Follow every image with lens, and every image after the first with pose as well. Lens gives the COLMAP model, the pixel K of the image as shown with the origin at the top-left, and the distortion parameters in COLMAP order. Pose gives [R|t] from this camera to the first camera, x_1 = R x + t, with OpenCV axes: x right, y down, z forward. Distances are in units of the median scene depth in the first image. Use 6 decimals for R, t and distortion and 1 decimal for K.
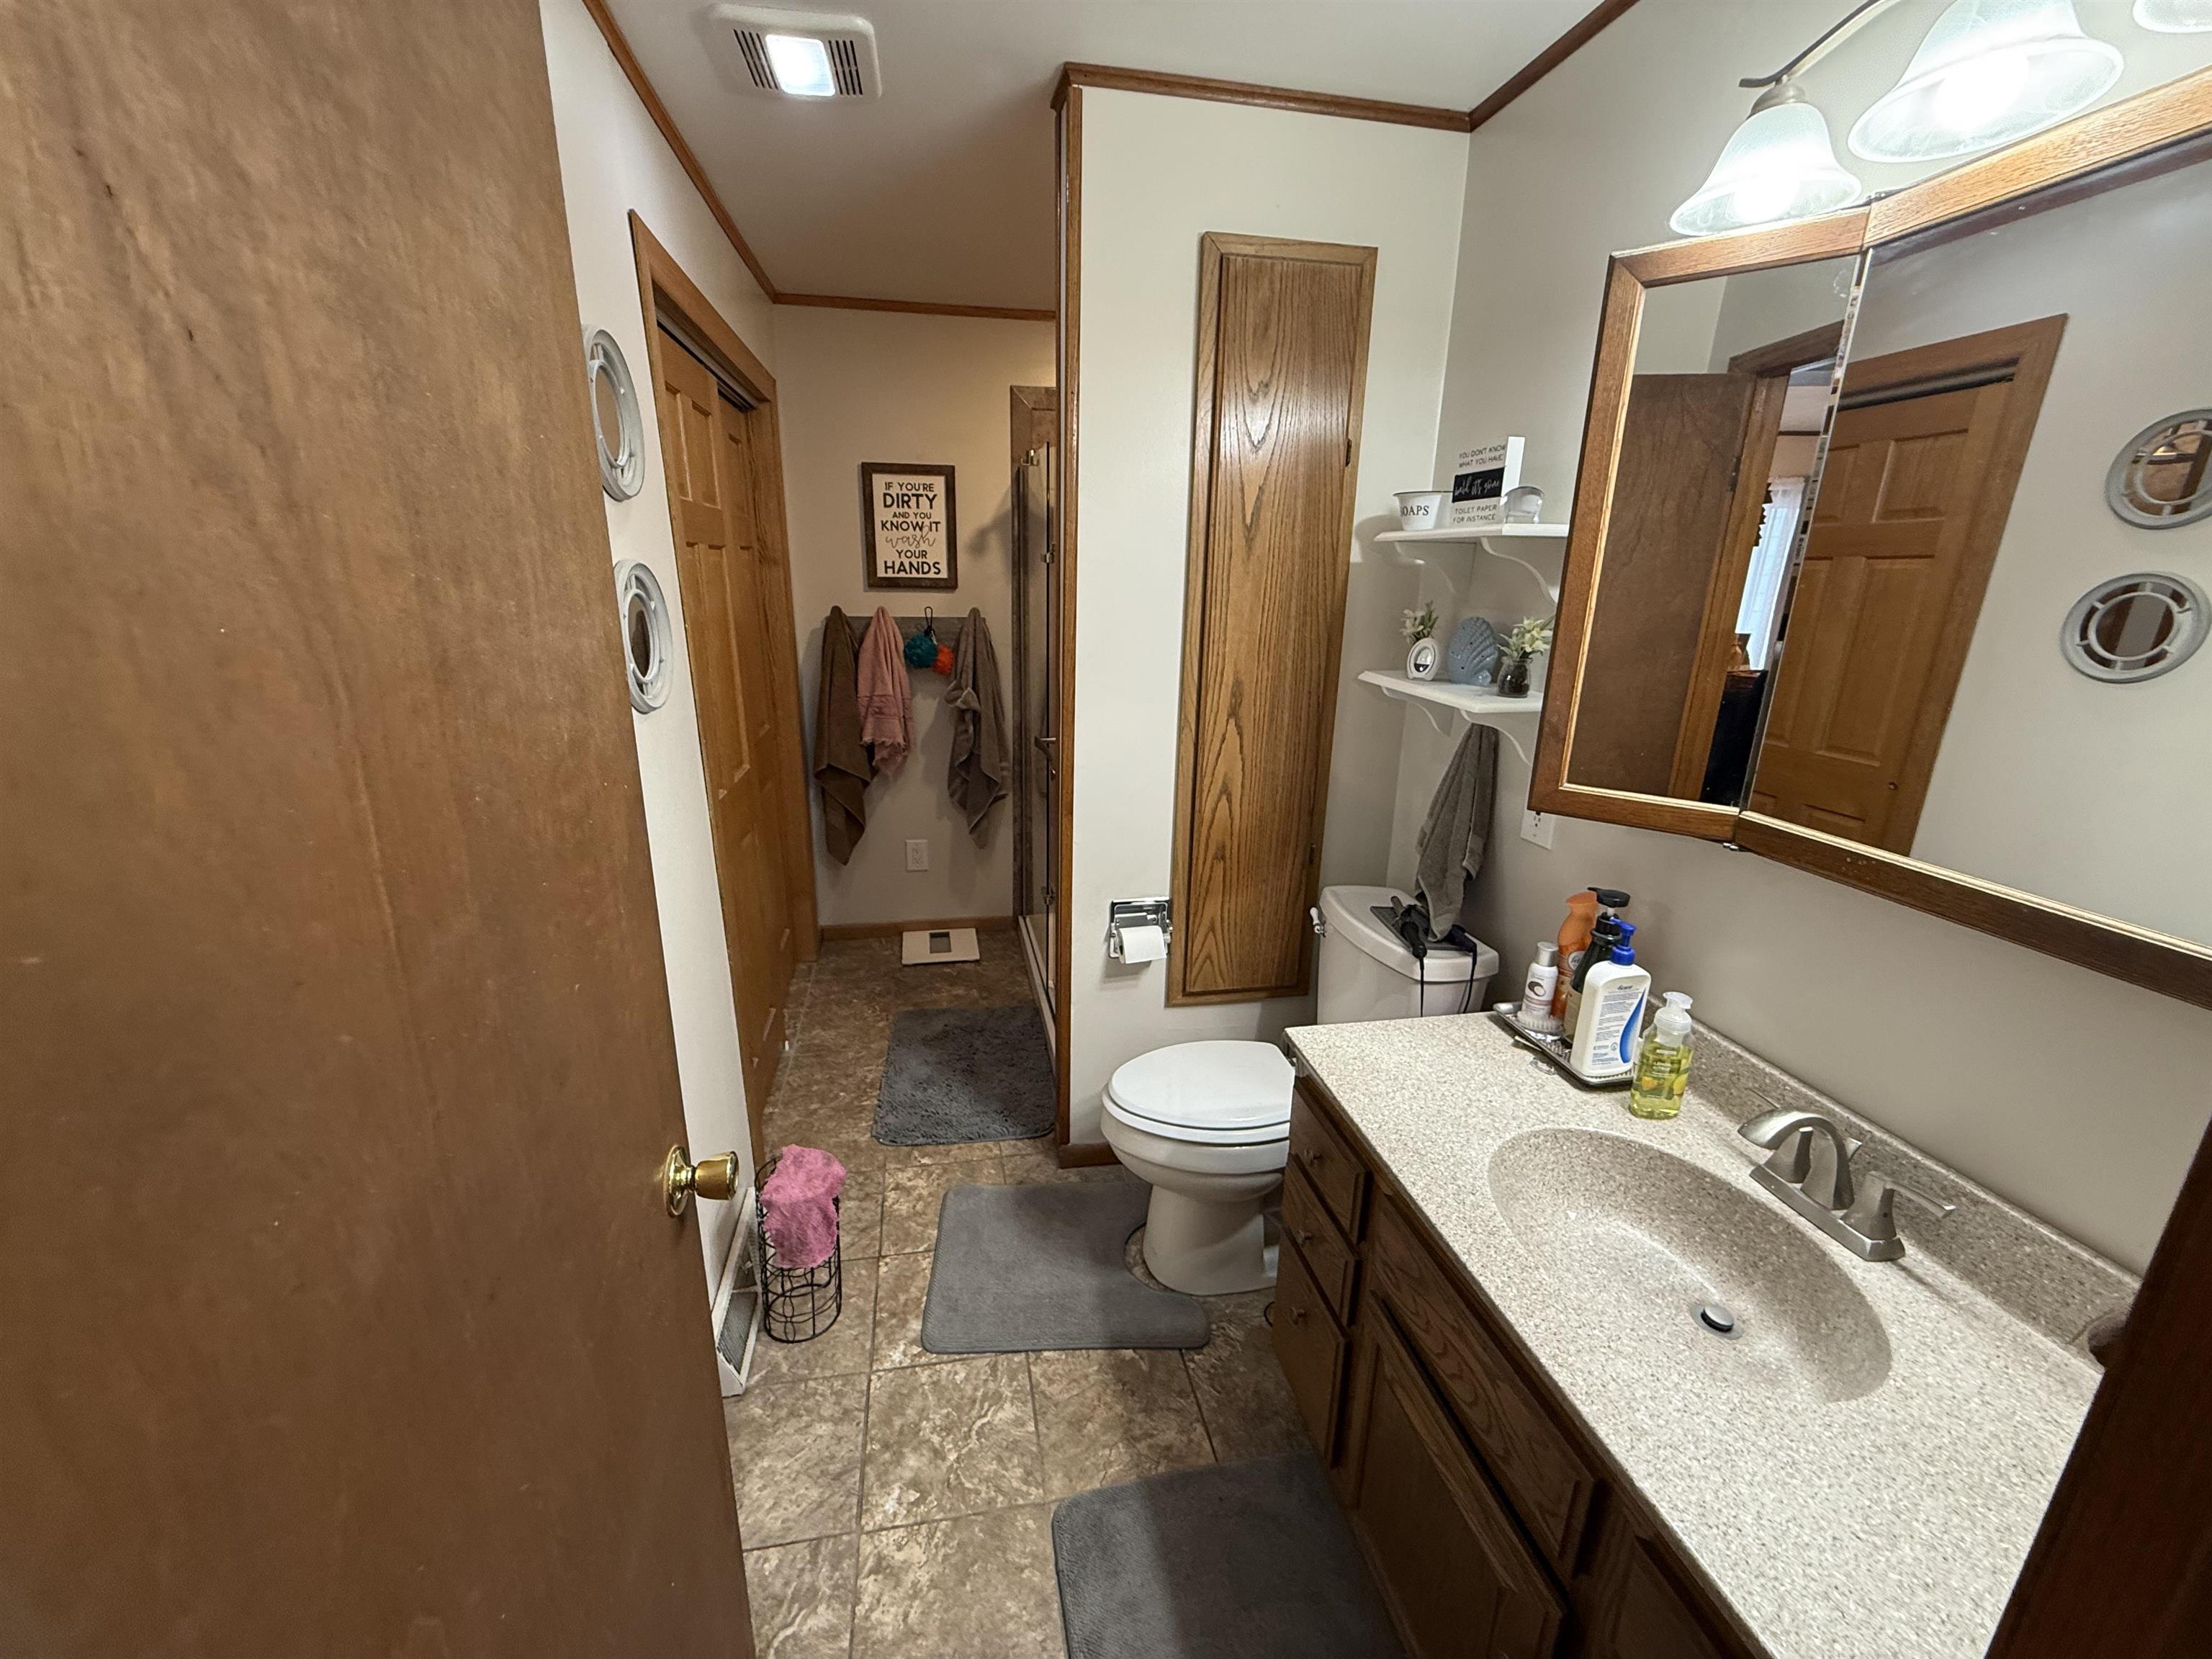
lens RADIAL K [[893.7, 0, 1106.0], [0, 893.7, 829.5], [0, 0, 1]] dist [0.000156, 0.000029]
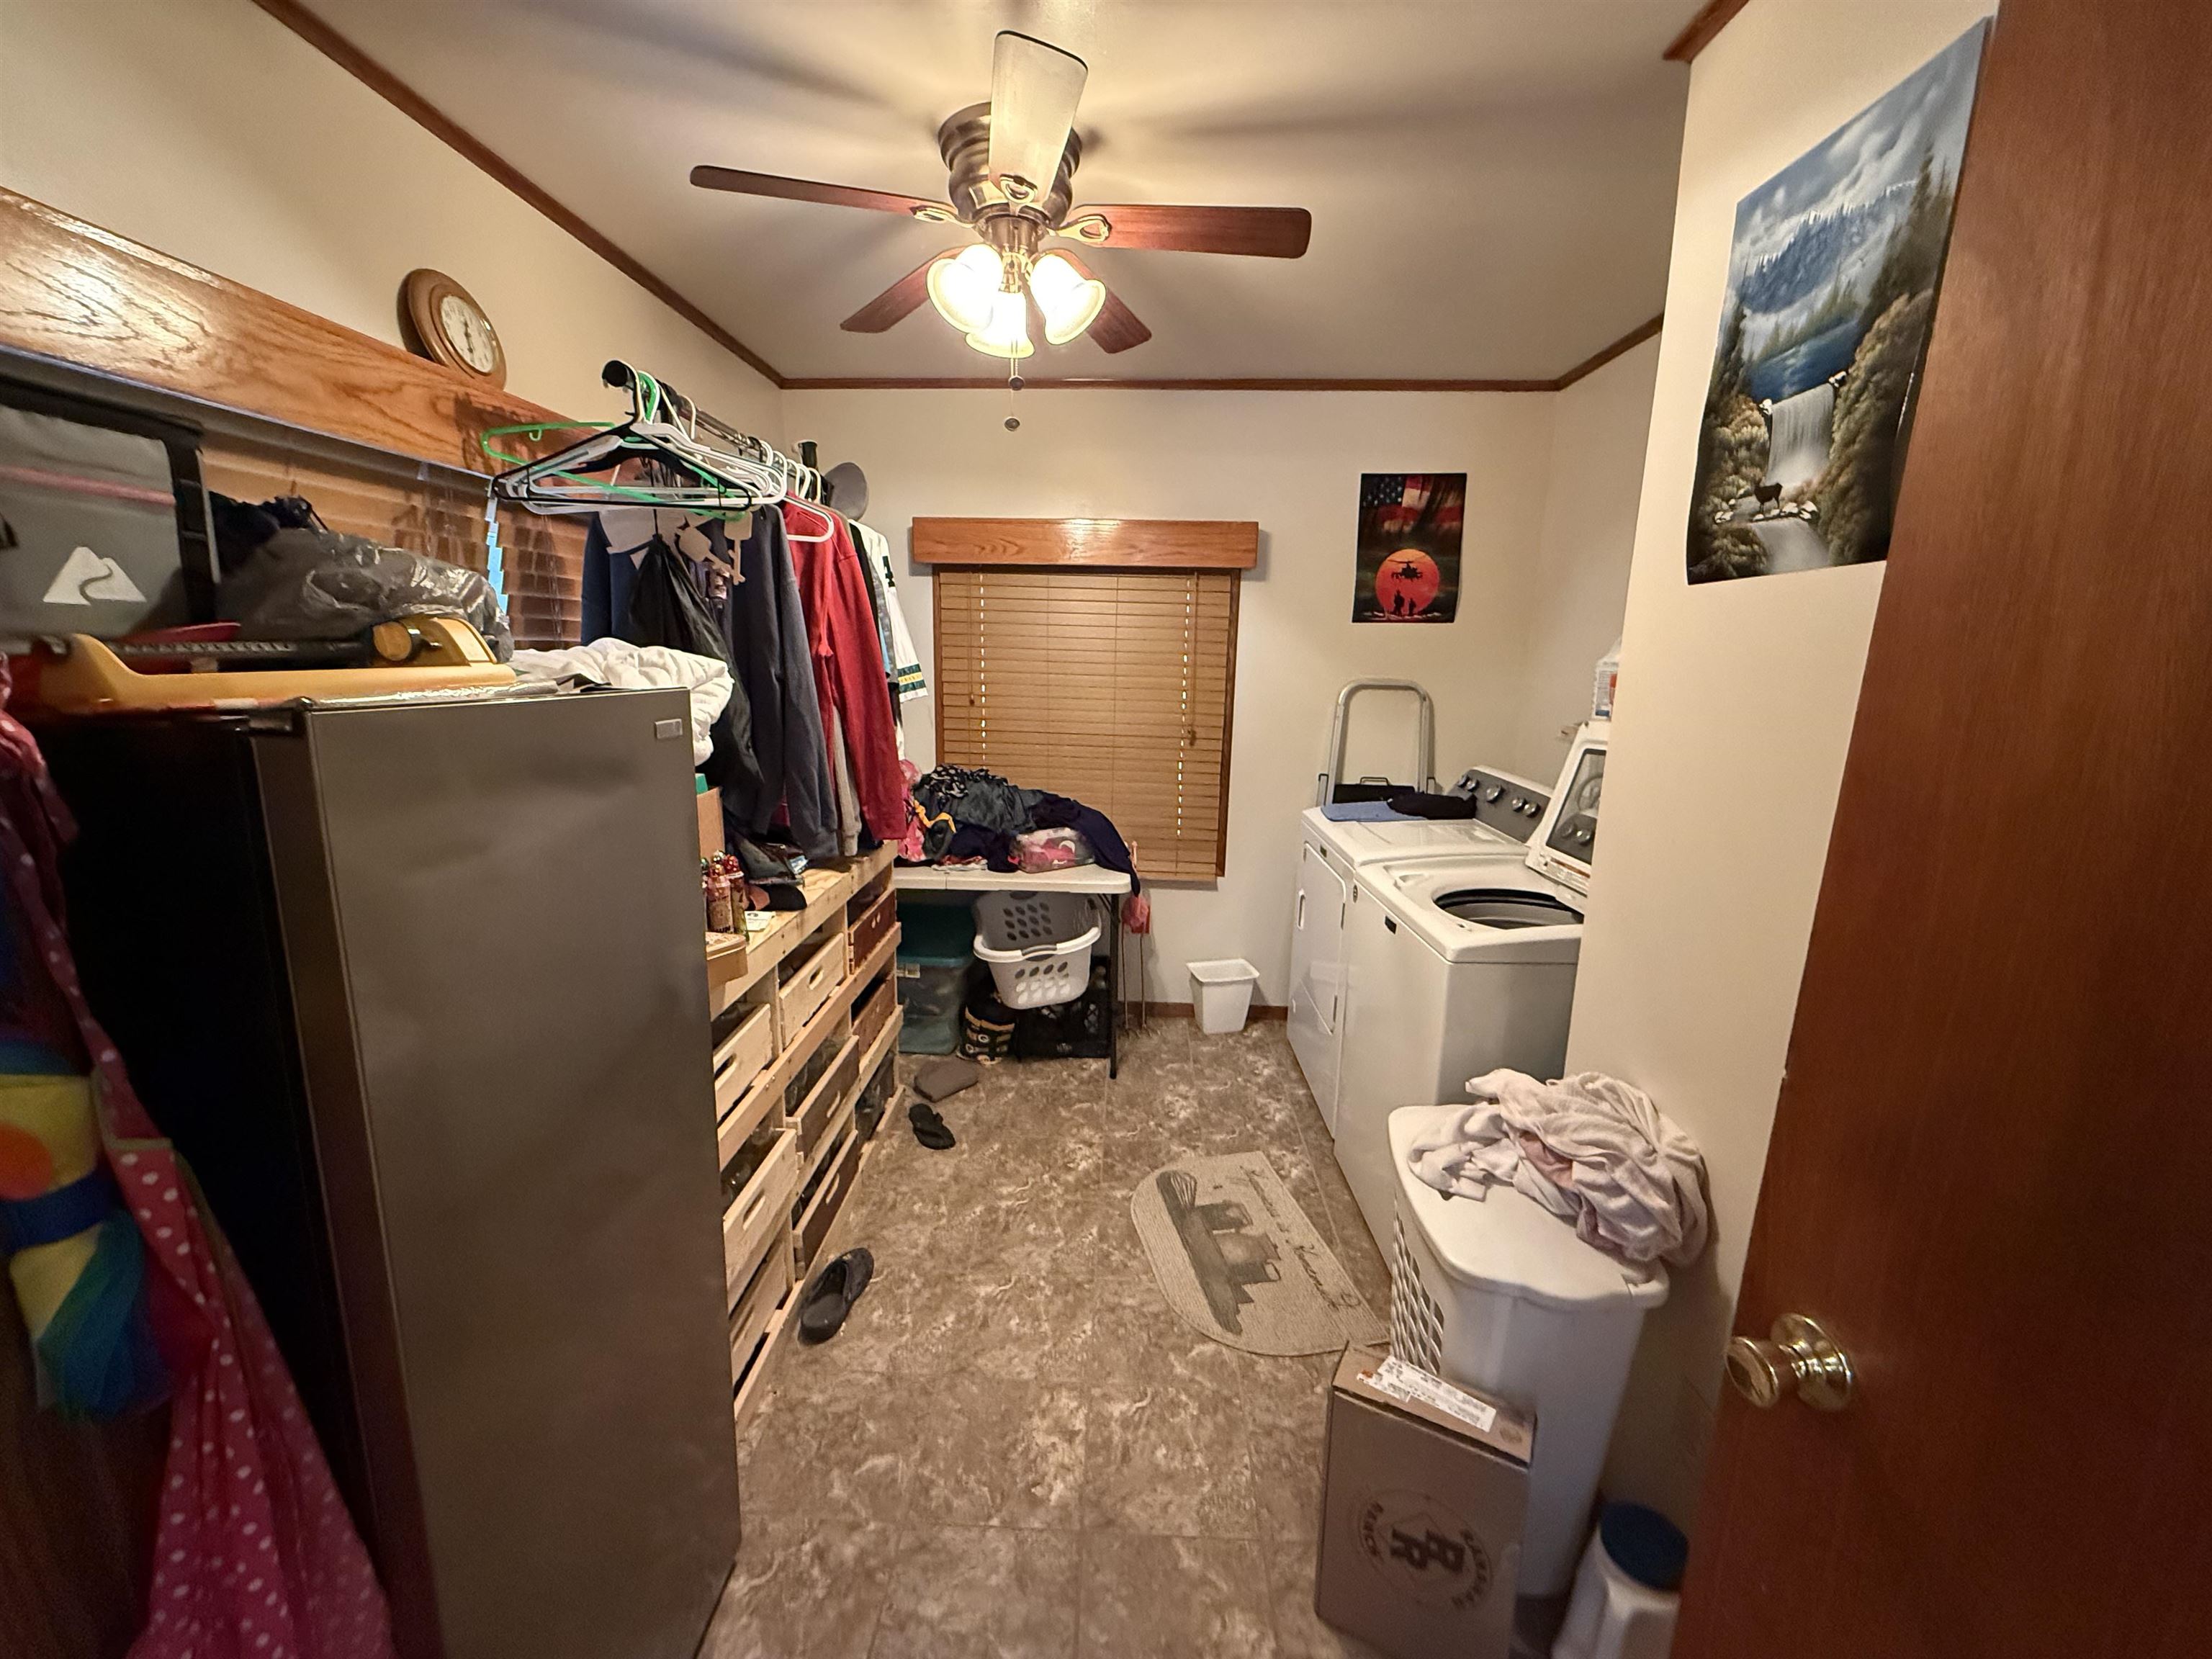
lens RADIAL K [[893.7, 0, 1106.0], [0, 893.7, 829.5], [0, 0, 1]] dist [0.000156, 0.000029]
pose [[-0.961137, -0.207166, 0.182476, -0.350896], [-0.104077, 0.884110, 0.455542, -0.456950], [-0.255701, 0.418846, -0.871312, 1.701315]]
